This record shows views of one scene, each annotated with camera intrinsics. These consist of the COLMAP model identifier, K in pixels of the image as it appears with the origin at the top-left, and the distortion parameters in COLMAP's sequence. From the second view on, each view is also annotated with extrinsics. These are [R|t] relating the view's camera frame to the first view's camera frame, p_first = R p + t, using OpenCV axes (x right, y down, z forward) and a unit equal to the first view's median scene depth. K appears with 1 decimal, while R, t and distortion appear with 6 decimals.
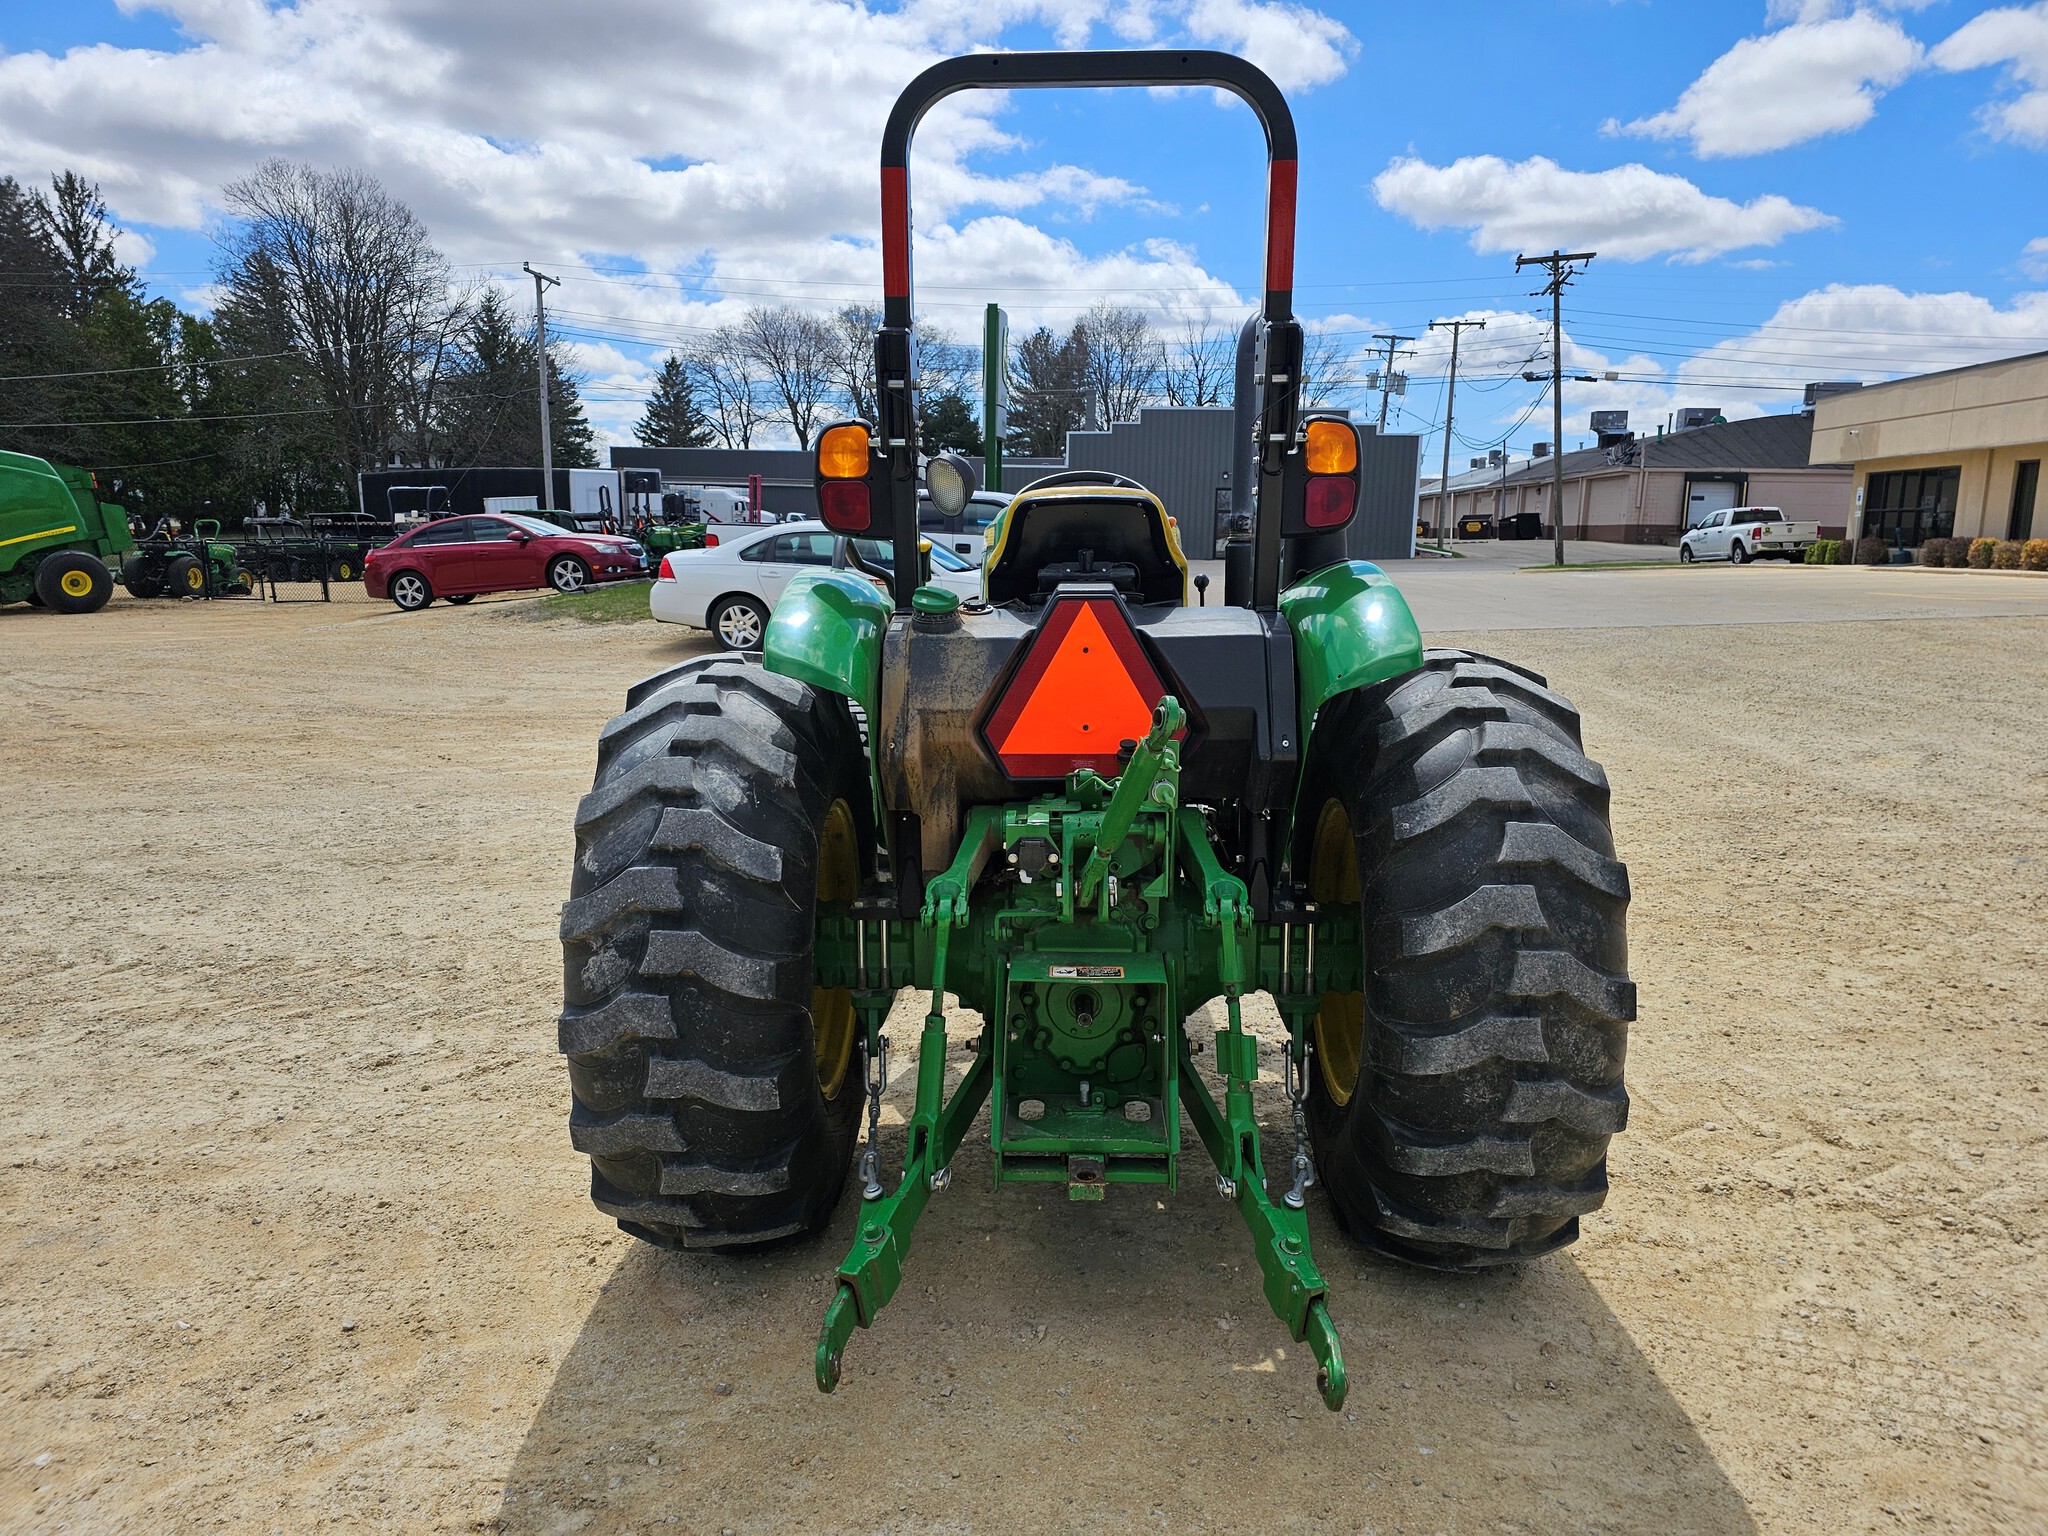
lens RADIAL K [[1375.0, 0, 1015.8], [0, 1375.0, 799.7], [0, 0, 1]] dist [0.063833, -0.049335]
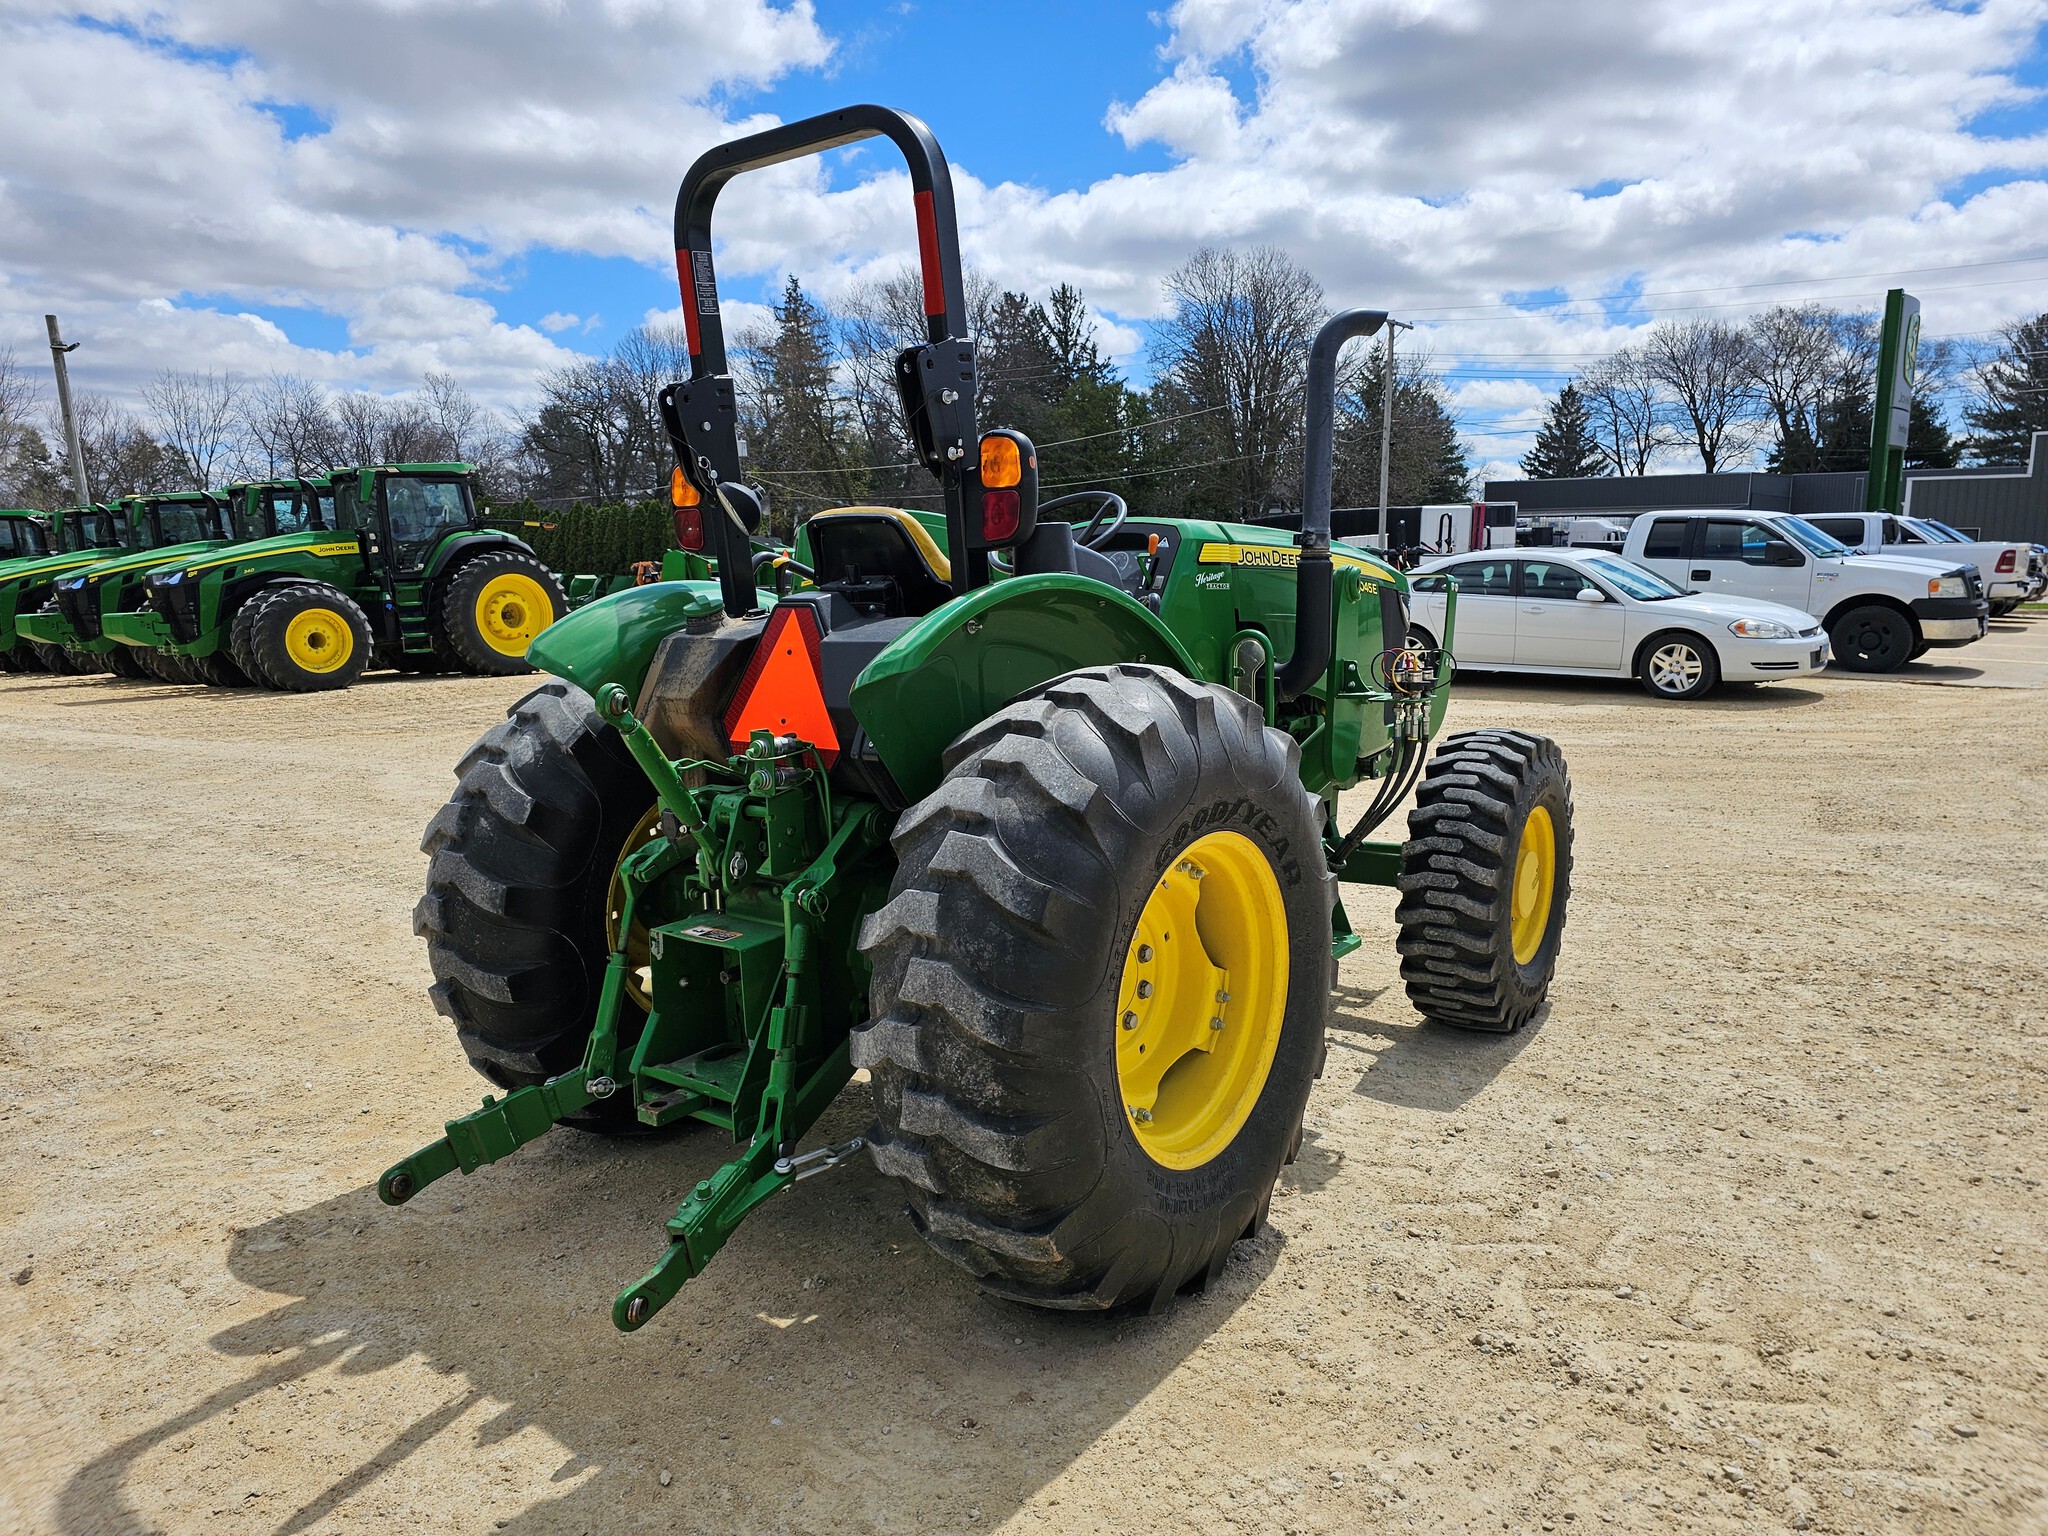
lens RADIAL K [[1450.3, 0, 1122.7], [0, 1450.3, 754.8], [0, 0, 1]] dist [0.017503, -0.007334]
pose [[0.810002, 0.062766, -0.583059, 0.105249], [-0.099589, 0.994536, -0.031291, -0.001756], [0.577910, 0.083412, 0.811827, 0.022028]]
